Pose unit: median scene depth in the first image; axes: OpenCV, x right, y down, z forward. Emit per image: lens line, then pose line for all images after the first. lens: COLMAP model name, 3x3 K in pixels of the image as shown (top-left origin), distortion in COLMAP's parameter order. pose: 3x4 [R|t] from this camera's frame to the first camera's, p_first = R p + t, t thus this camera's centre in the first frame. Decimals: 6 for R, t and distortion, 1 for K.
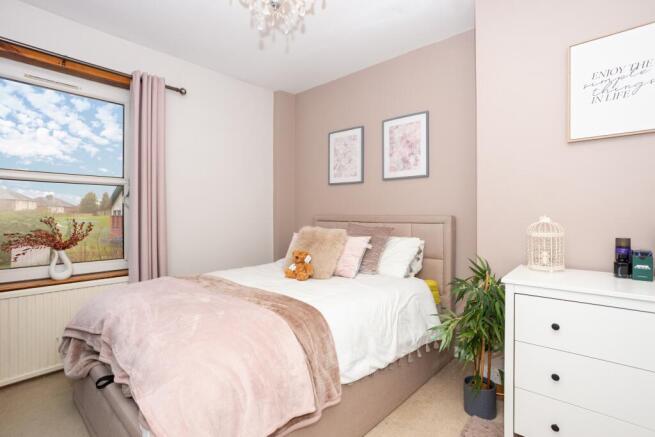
lens RADIAL K [[319.6, 0, 327.0], [0, 319.6, 216.5], [0, 0, 1]] dist [-0.016421, 0.004610]
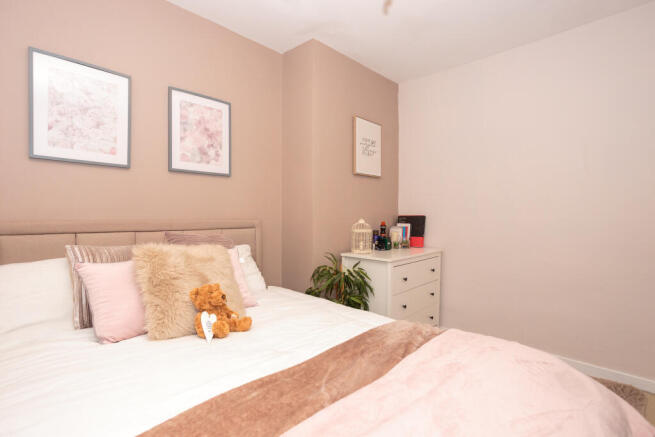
lens RADIAL K [[319.6, 0, 326.4], [0, 319.6, 217.0], [0, 0, 1]] dist [-0.016421, 0.004610]
pose [[0.022343, -0.007970, 0.999719, -0.720192], [0.008437, 0.999934, 0.007784, -0.020191], [-0.999715, 0.008260, 0.022408, 0.890624]]
